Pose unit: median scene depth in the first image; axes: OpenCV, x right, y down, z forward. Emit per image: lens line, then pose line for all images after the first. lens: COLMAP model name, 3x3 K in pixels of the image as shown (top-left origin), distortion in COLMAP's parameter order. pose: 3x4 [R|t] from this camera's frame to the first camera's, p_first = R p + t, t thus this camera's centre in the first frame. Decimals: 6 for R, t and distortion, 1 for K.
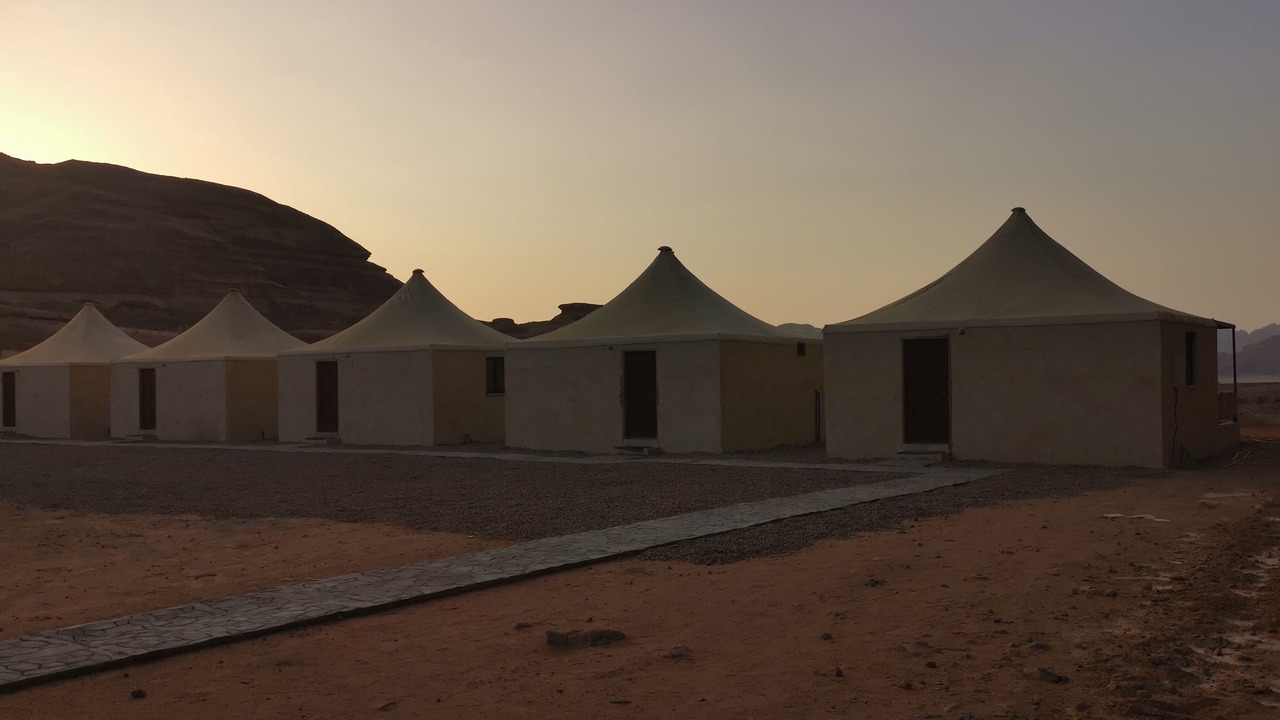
lens RADIAL K [[1156.6, 0, 651.8], [0, 1156.6, 353.9], [0, 0, 1]] dist [0.058004, -0.046137]
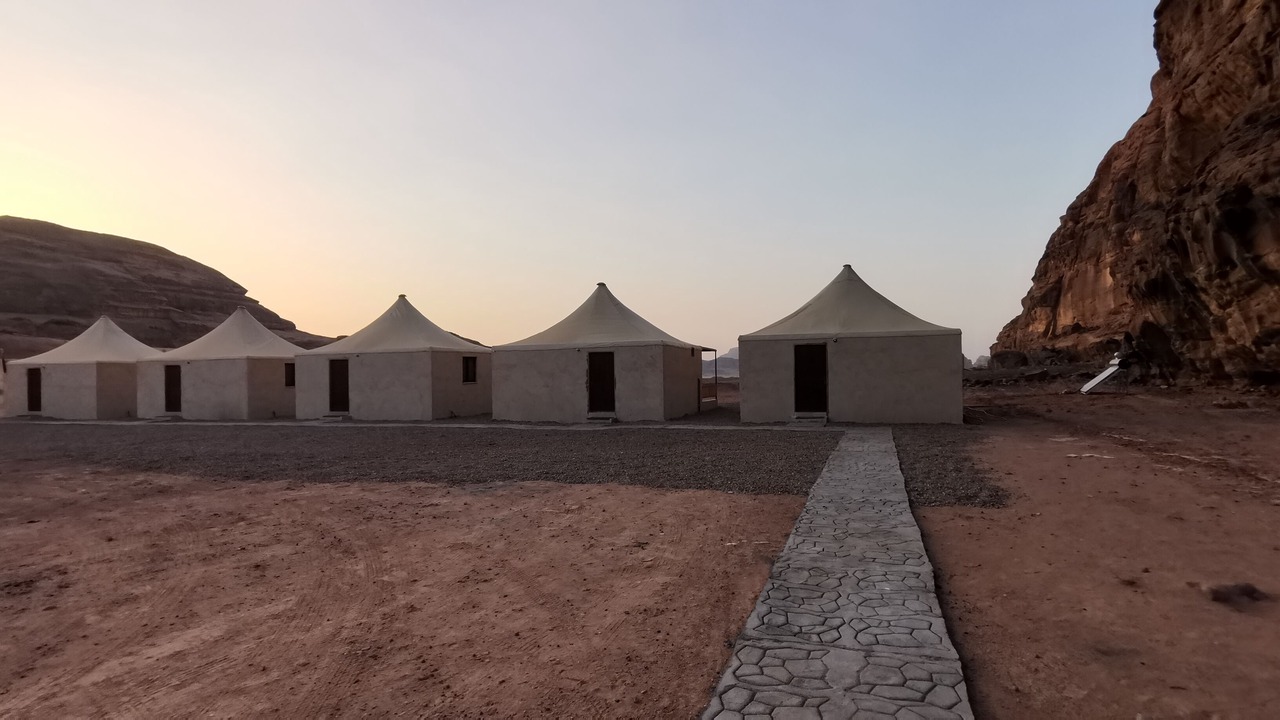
lens RADIAL K [[695.2, 0, 642.9], [0, 695.2, 364.6], [0, 0, 1]] dist [-0.000806, 0.003866]
pose [[0.959157, 0.000992, 0.282872, -0.155202], [-0.003033, 0.999972, 0.006777, 0.005086], [-0.282858, -0.007358, 0.959134, 0.105040]]
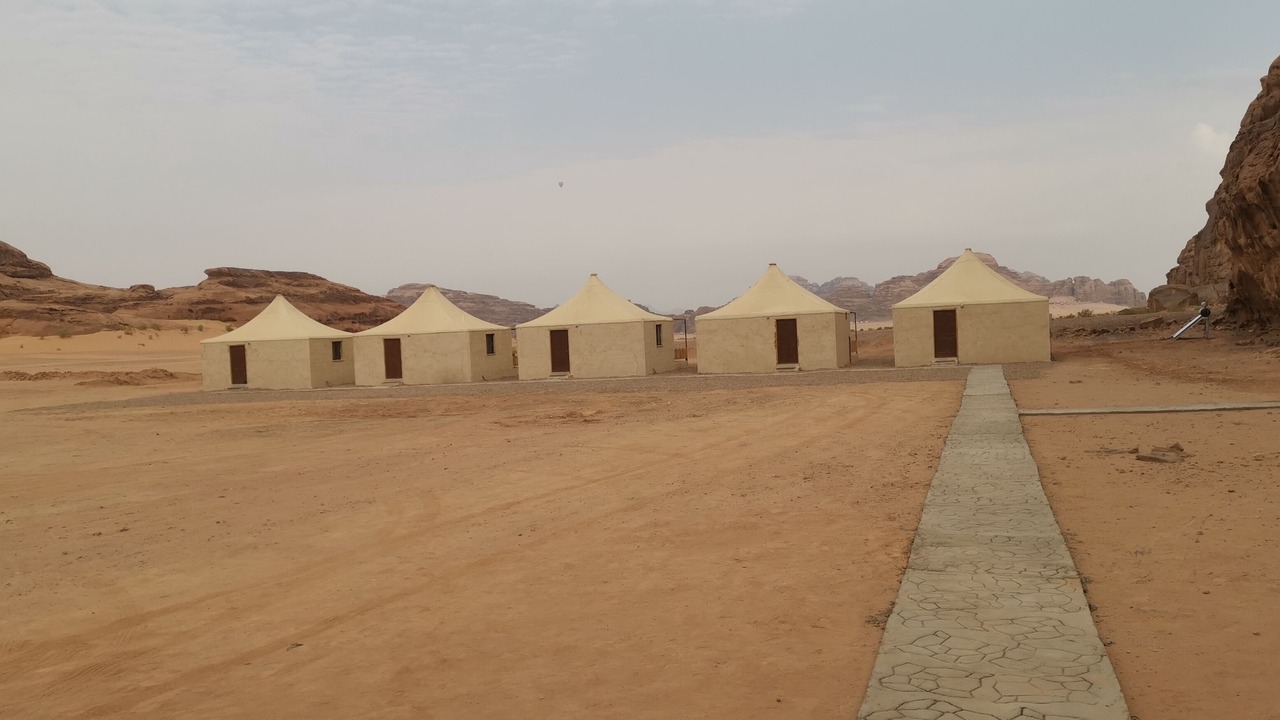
lens RADIAL K [[1156.6, 0, 647.9], [0, 1156.6, 357.6], [0, 0, 1]] dist [0.058004, -0.046137]
pose [[0.947344, -0.038484, 0.317897, -0.639013], [0.026117, 0.998730, 0.043073, -0.020815], [-0.319151, -0.032502, 0.947146, -0.584482]]
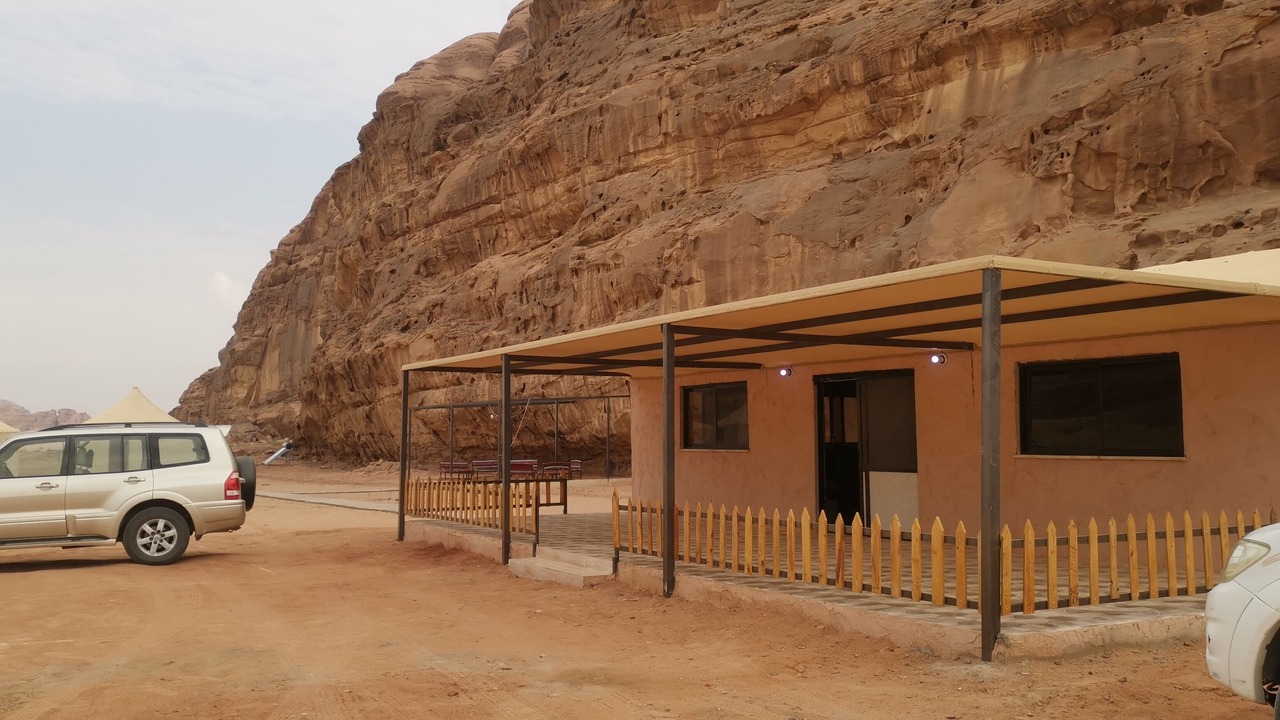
lens RADIAL K [[1156.6, 0, 647.8], [0, 1156.6, 357.5], [0, 0, 1]] dist [0.058004, -0.046137]
pose [[0.414119, 0.078438, 0.906837, -1.146291], [-0.026129, 0.996894, -0.074295, -0.014211], [-0.909848, 0.007072, 0.414882, -0.840419]]
